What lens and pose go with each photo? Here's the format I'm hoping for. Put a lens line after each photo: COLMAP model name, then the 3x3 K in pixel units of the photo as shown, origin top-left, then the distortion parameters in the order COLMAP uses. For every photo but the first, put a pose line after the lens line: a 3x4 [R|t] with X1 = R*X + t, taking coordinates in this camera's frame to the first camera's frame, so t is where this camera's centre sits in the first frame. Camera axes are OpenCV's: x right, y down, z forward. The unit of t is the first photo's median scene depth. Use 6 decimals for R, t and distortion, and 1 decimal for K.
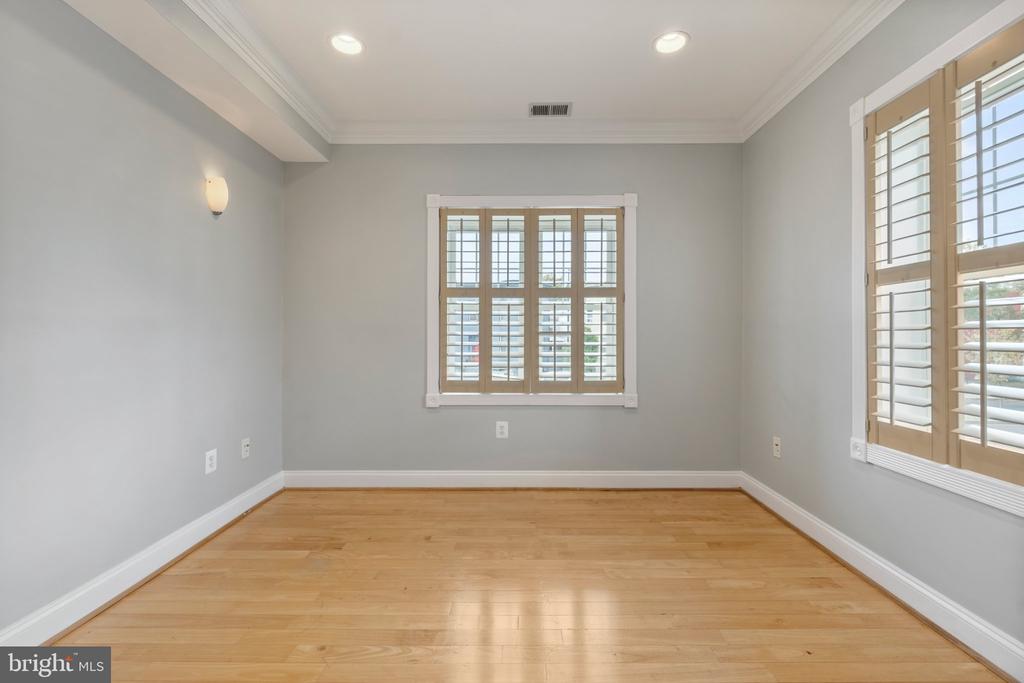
lens RADIAL K [[442.7, 0, 519.2], [0, 442.7, 338.8], [0, 0, 1]] dist [-0.005233, 0.001352]
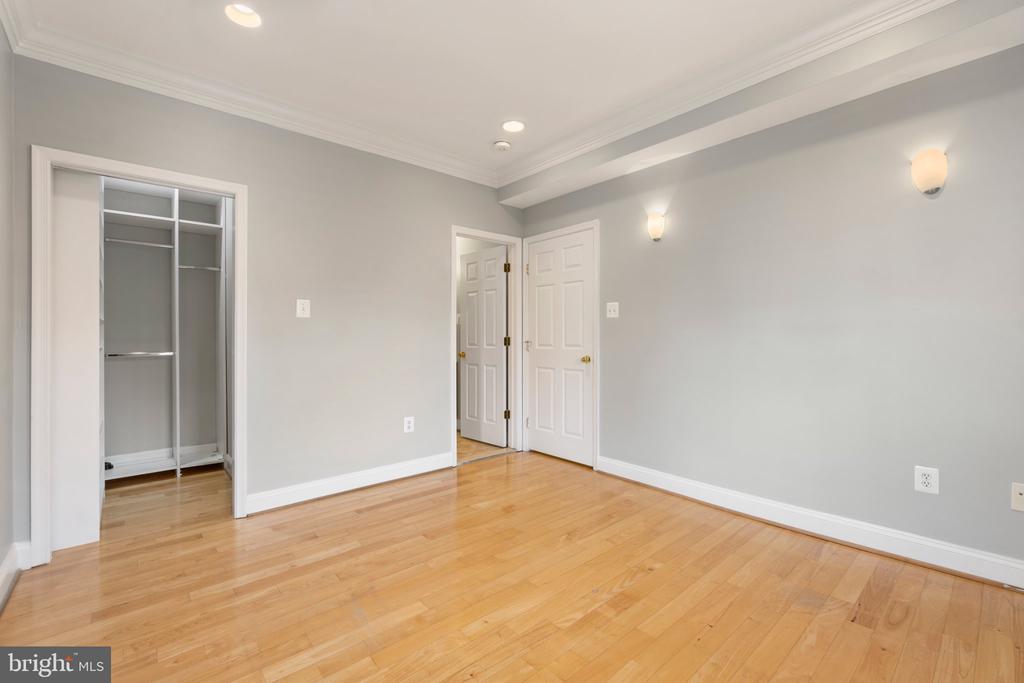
lens RADIAL K [[442.7, 0, 509.0], [0, 442.7, 334.2], [0, 0, 1]] dist [-0.005233, 0.001352]
pose [[-0.739598, 0.000675, -0.673048, 0.439025], [-0.000318, 0.999999, 0.001352, -0.009156], [0.673048, 0.001214, -0.739597, 0.964075]]
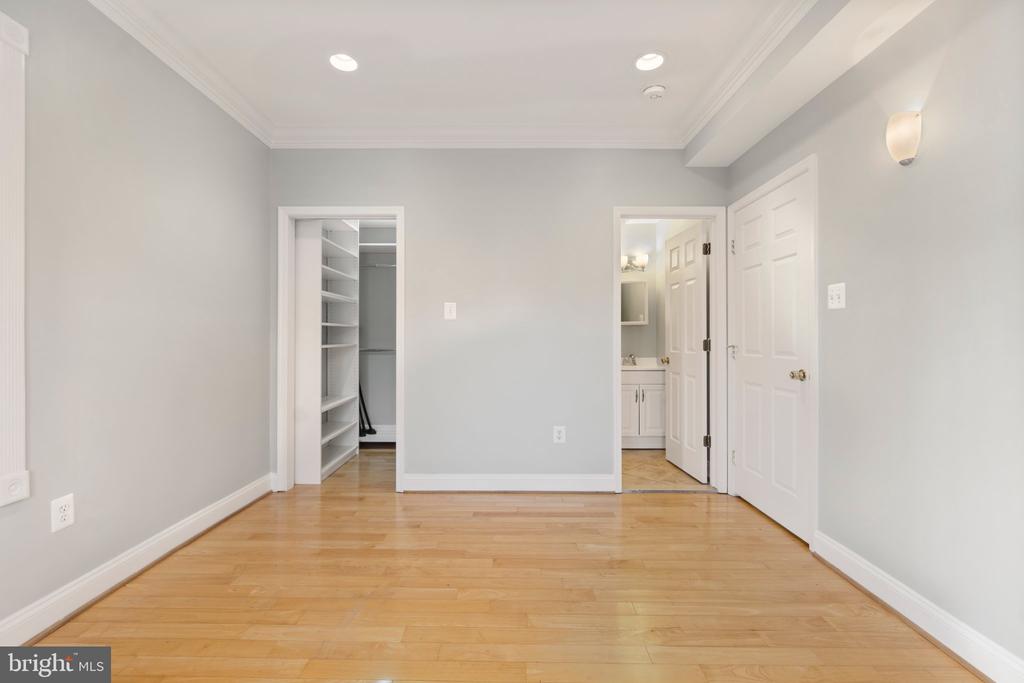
lens RADIAL K [[442.7, 0, 507.6], [0, 442.7, 334.1], [0, 0, 1]] dist [-0.005233, 0.001352]
pose [[-0.999920, -0.003517, -0.012132, -0.040200], [-0.003484, 0.999990, -0.002720, -0.006848], [0.012142, -0.002677, -0.999923, 0.987494]]
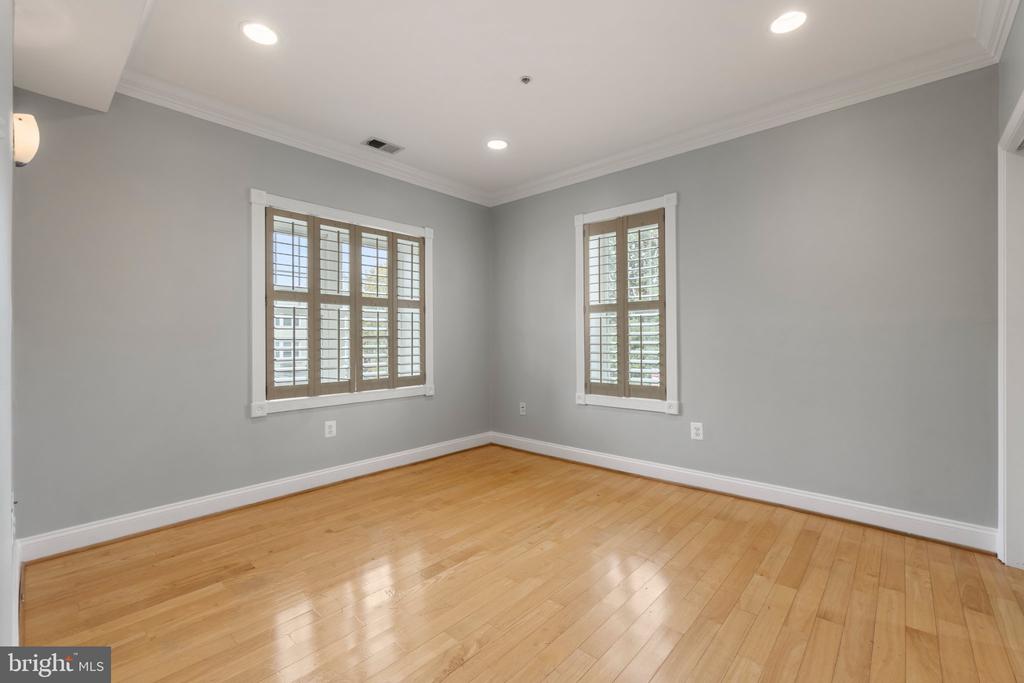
lens RADIAL K [[442.7, 0, 505.6], [0, 442.7, 343.4], [0, 0, 1]] dist [-0.005233, 0.001352]
pose [[0.665194, -0.009820, 0.746606, -0.617694], [0.010504, 0.999938, 0.003794, 0.002335], [-0.746597, 0.005319, 0.665255, -0.017504]]
